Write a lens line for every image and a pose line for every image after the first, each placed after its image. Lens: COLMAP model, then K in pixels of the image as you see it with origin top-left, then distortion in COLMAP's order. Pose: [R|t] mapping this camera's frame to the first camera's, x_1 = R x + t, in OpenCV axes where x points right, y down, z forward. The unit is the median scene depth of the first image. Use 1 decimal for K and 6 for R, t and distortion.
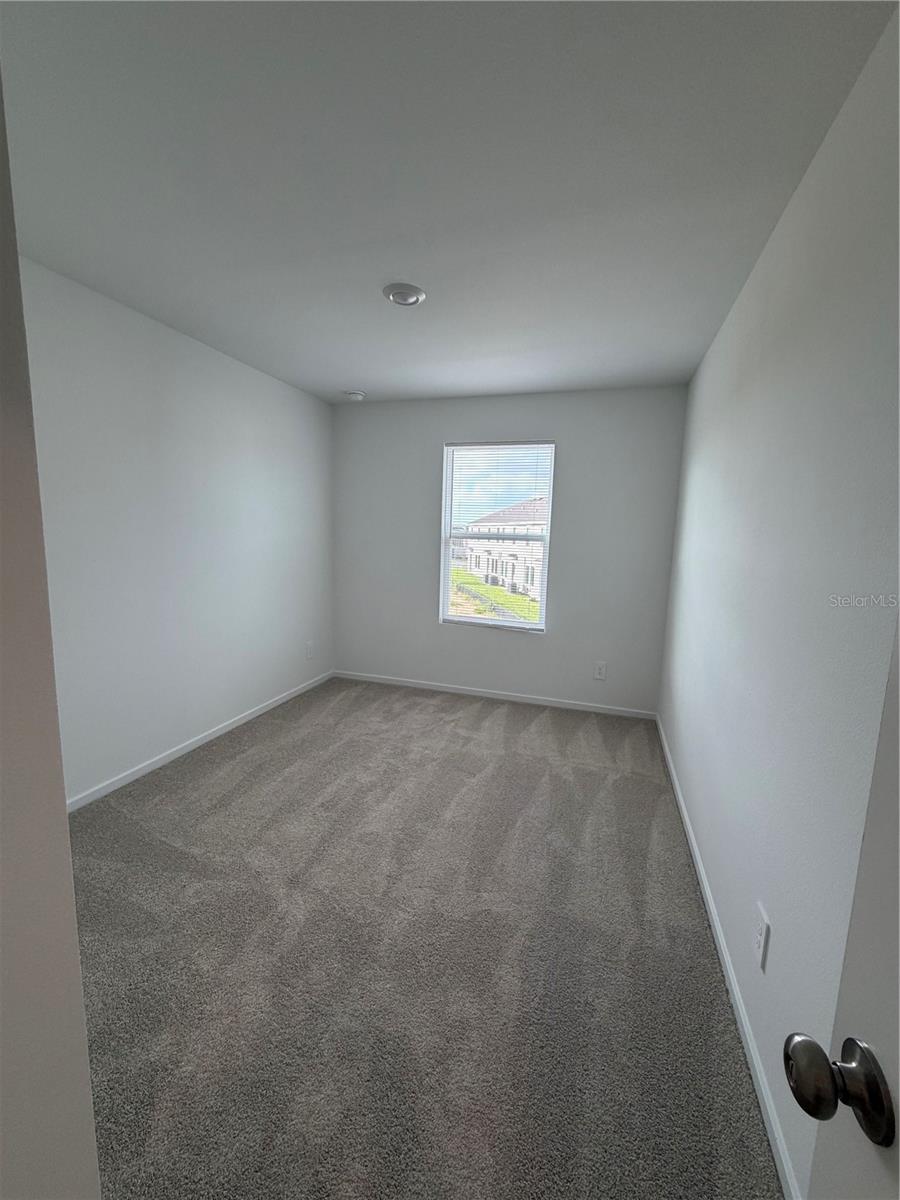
lens RADIAL K [[485.7, 0, 435.8], [0, 485.7, 598.3], [0, 0, 1]] dist [-0.000322, -0.000019]
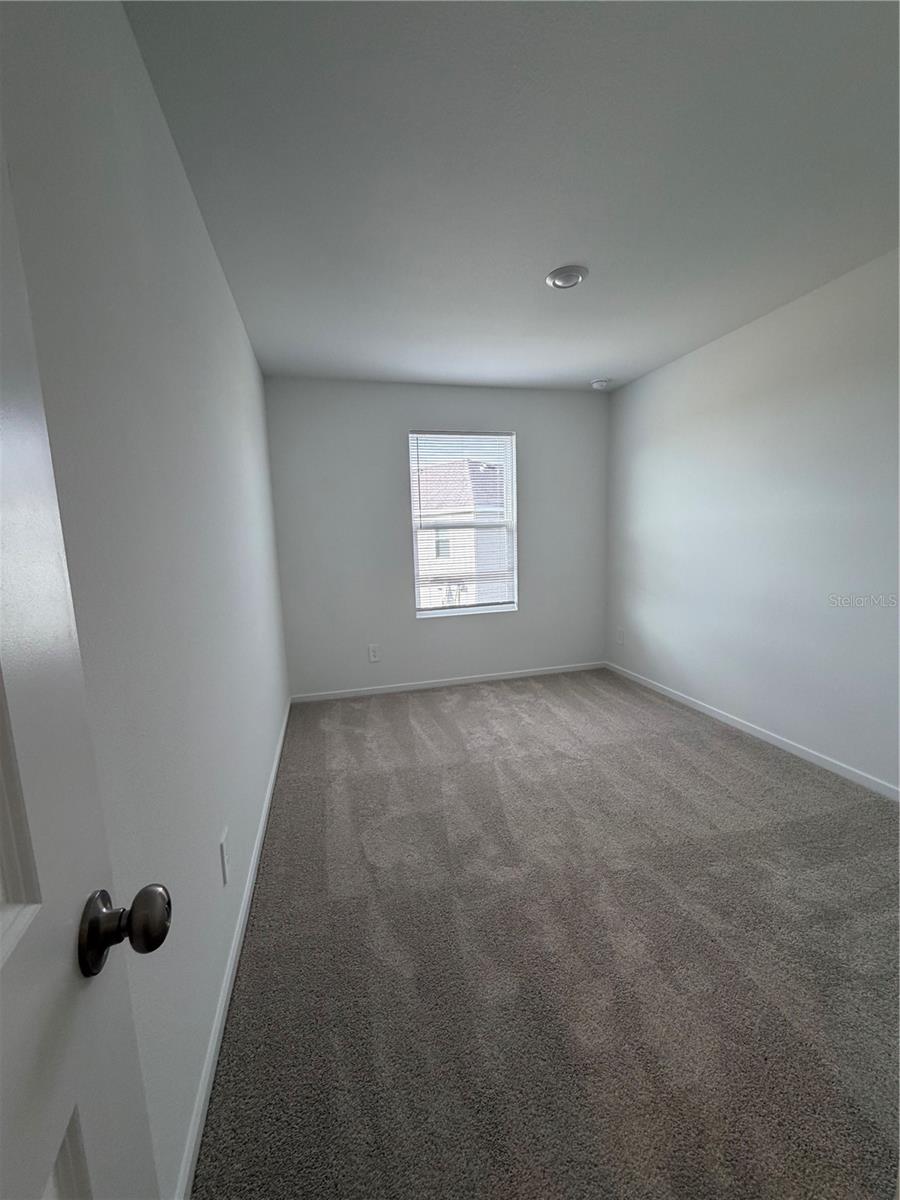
lens RADIAL K [[485.7, 0, 435.8], [0, 485.7, 598.3], [0, 0, 1]] dist [-0.000322, -0.000019]
pose [[0.818253, -0.132074, 0.559481, -0.537148], [0.123440, 0.990915, 0.053386, -0.037903], [-0.561449, 0.025379, 0.827122, 0.197168]]
